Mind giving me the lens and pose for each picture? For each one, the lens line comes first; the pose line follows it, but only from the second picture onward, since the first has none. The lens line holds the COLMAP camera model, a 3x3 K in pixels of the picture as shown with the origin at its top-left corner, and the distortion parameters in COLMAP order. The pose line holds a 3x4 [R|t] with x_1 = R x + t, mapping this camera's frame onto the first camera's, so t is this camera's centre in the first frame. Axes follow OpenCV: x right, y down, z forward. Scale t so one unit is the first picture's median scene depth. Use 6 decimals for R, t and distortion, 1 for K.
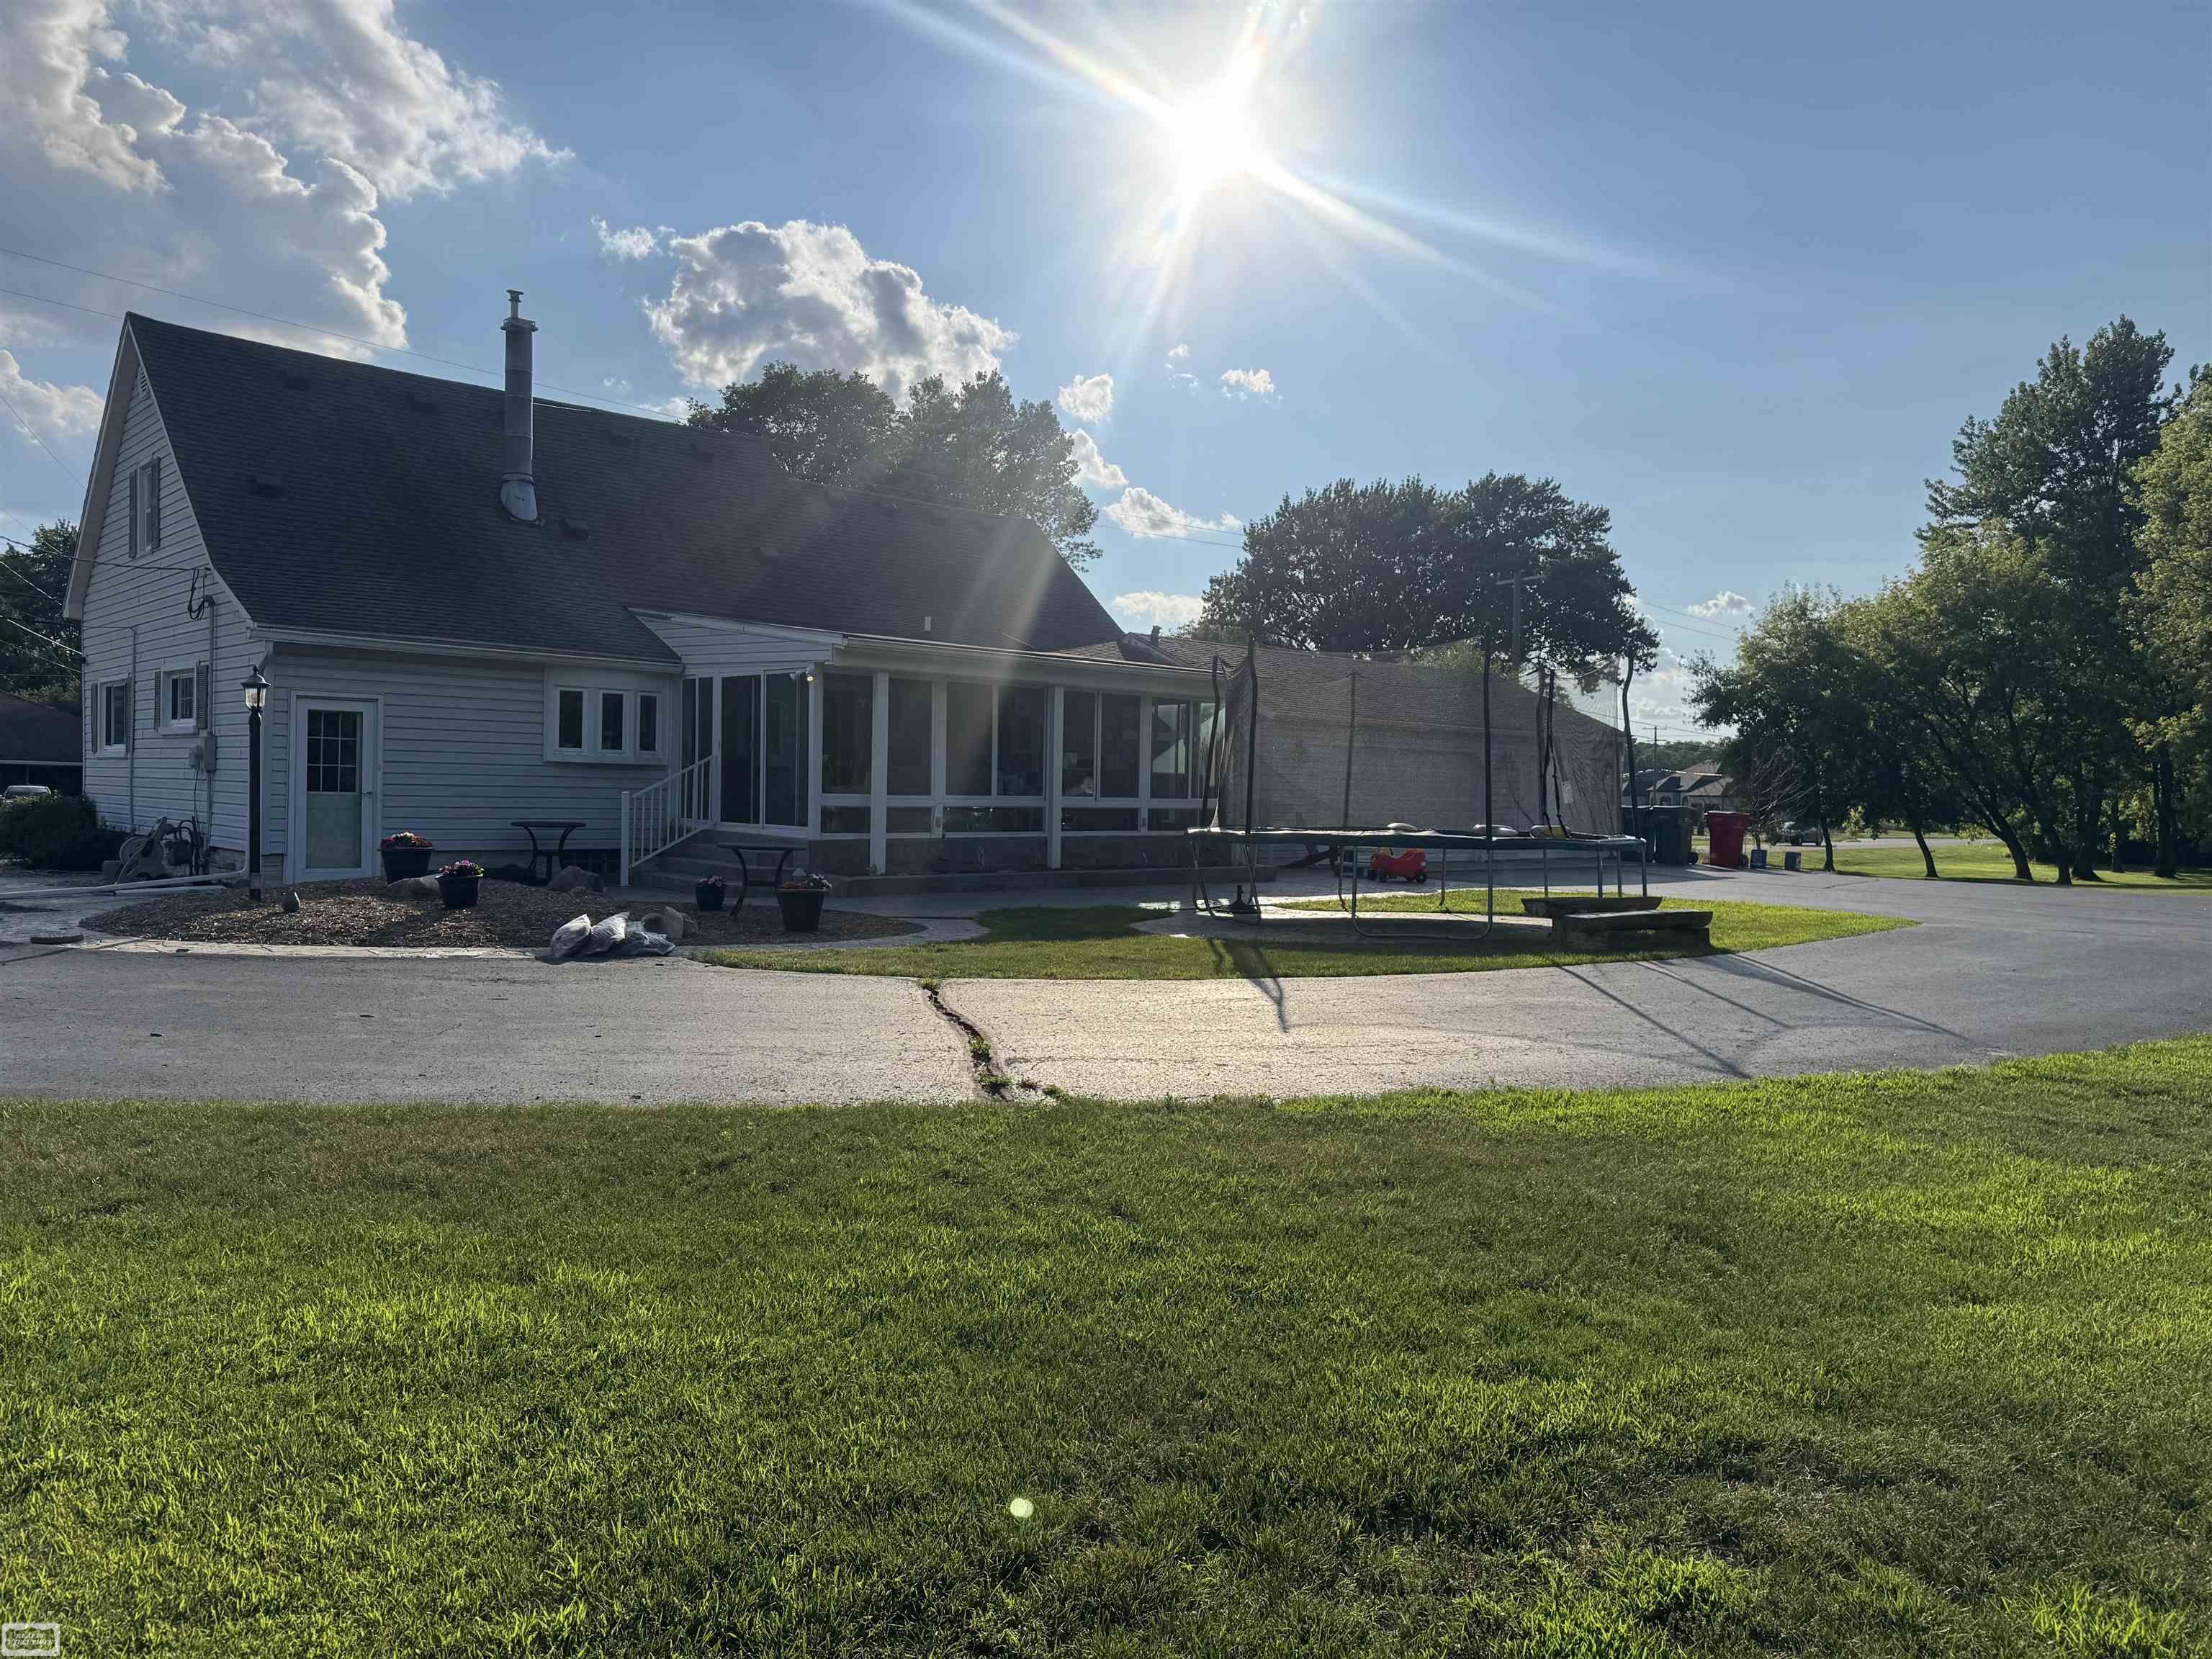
lens RADIAL K [[1543.9, 0, 1103.2], [0, 1543.9, 830.0], [0, 0, 1]] dist [-0.011144, -0.003503]
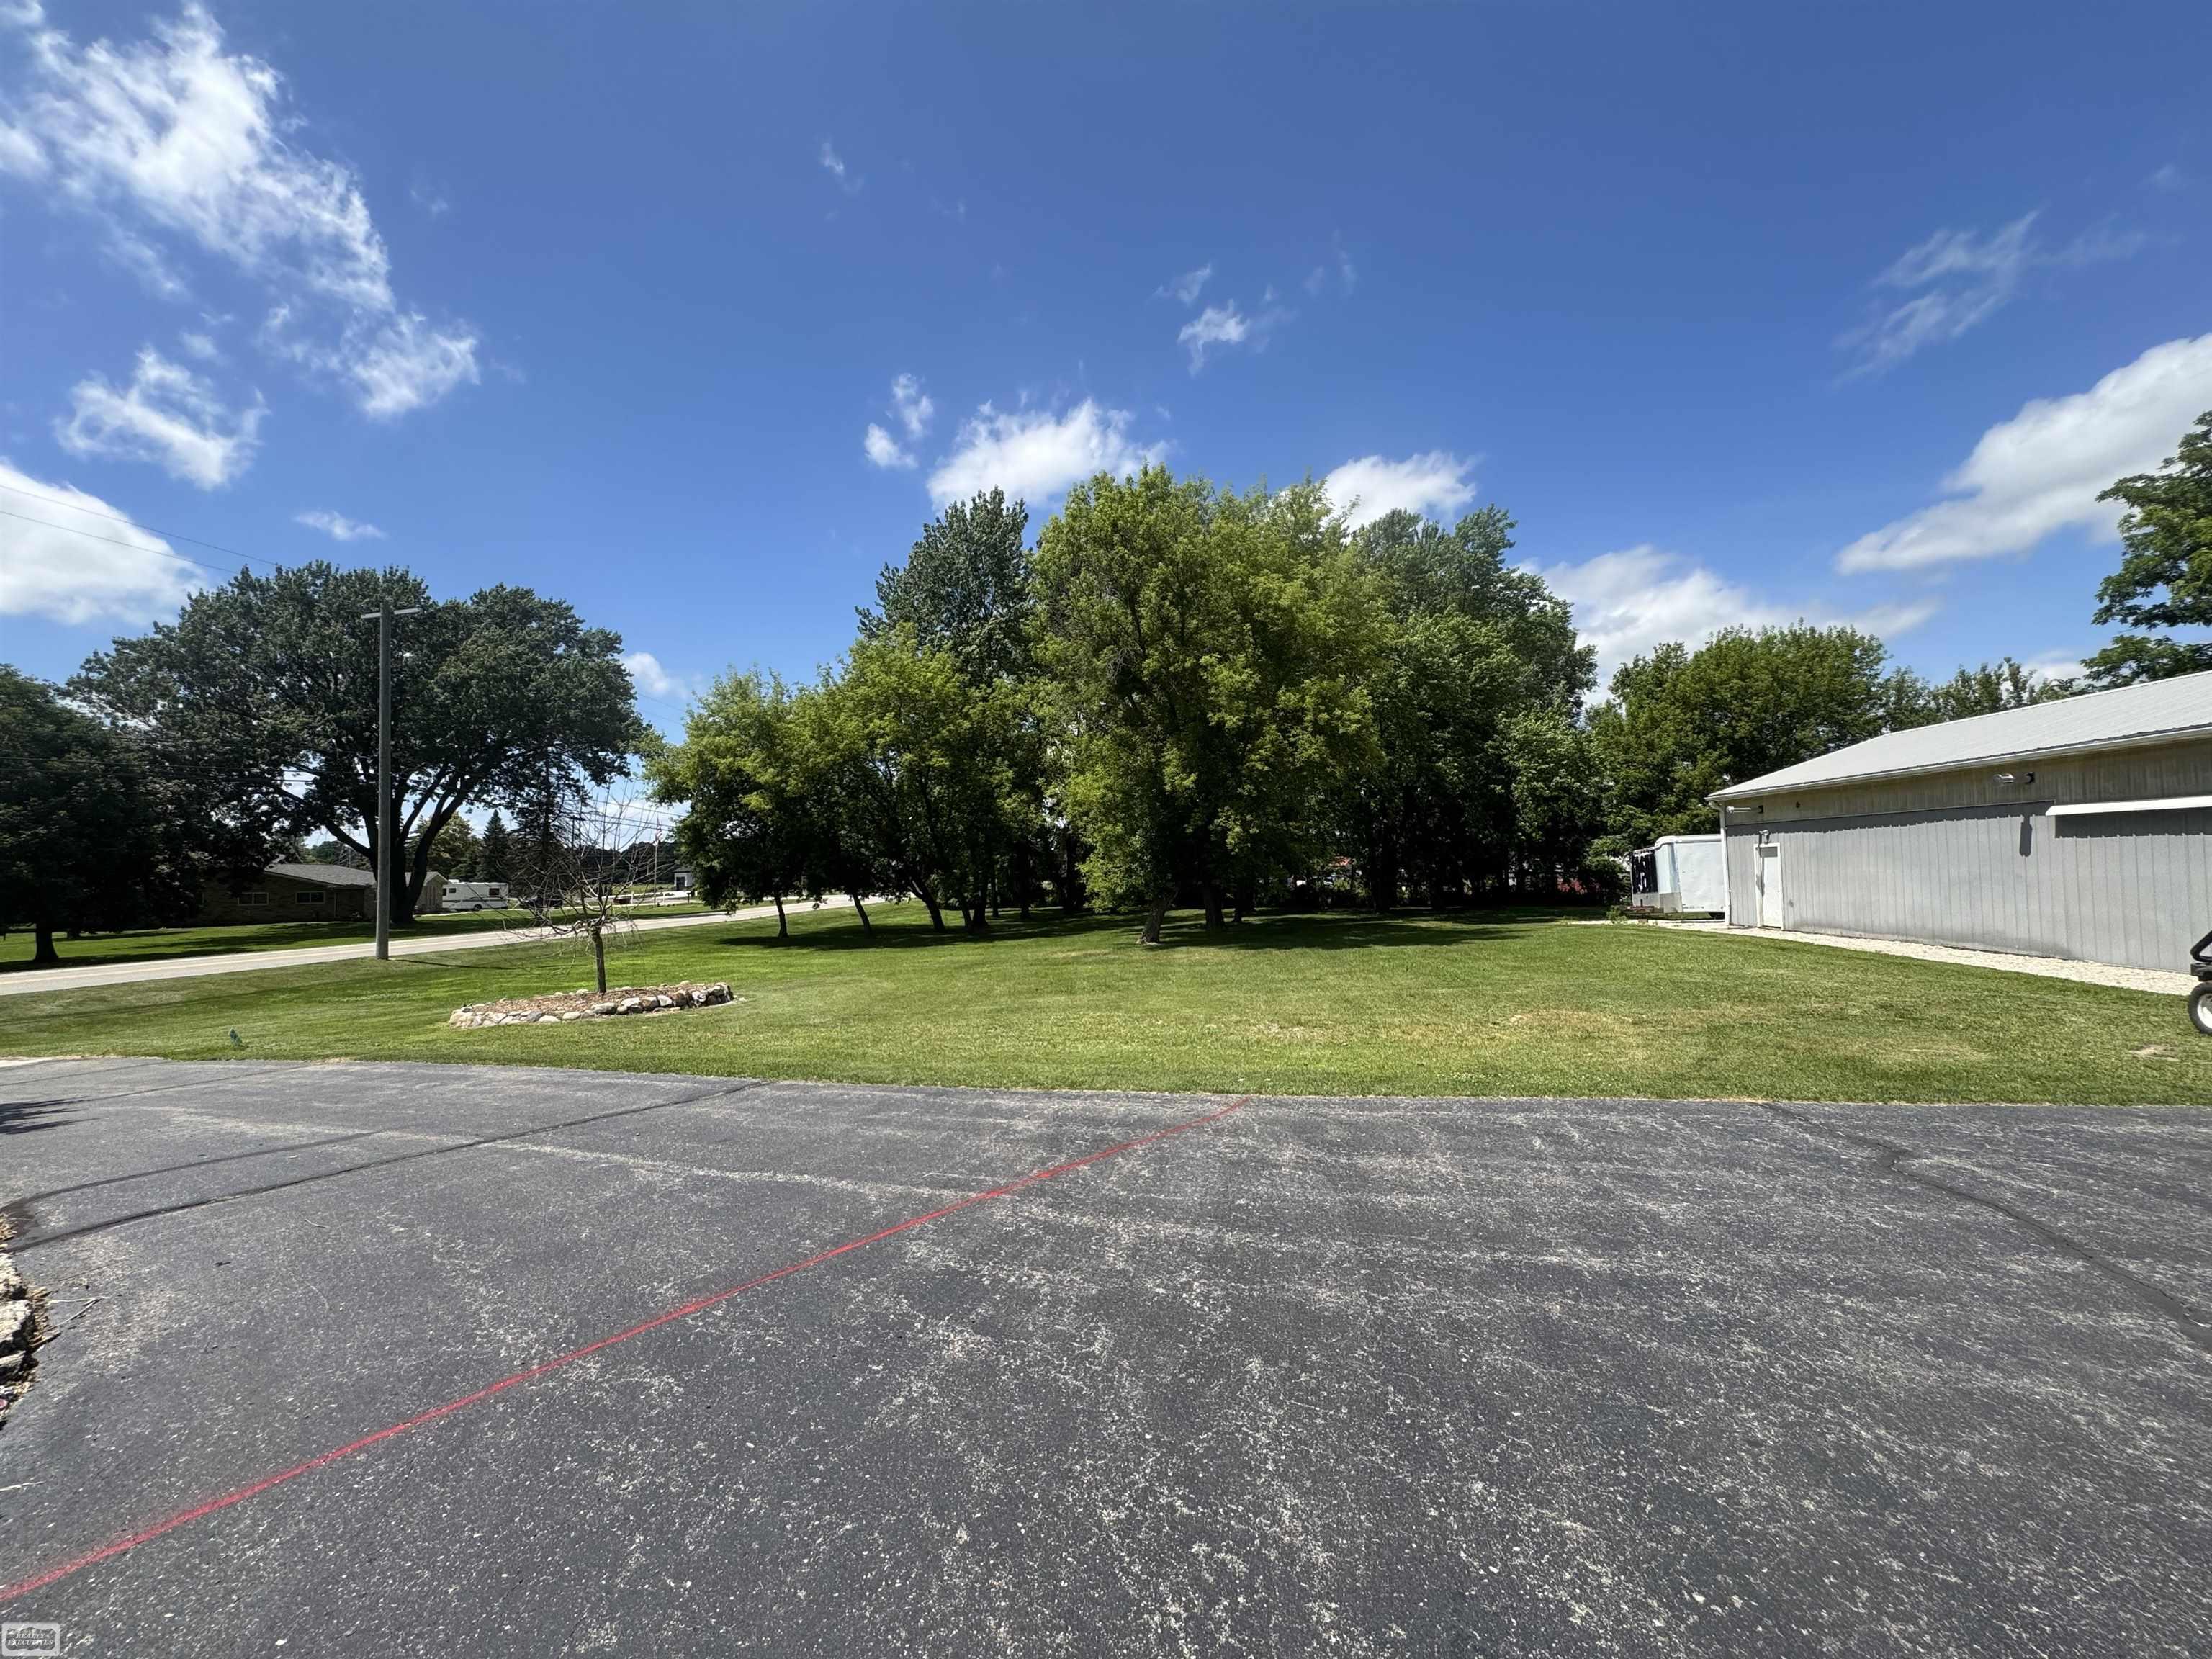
lens RADIAL K [[877.2, 0, 1103.6], [0, 877.2, 828.0], [0, 0, 1]] dist [0.001227, 0.001027]
pose [[0.735864, -0.001186, 0.677128, 0.188923], [0.044102, 0.997959, -0.046180, -0.010643], [-0.675691, 0.063845, 0.734415, 0.333200]]
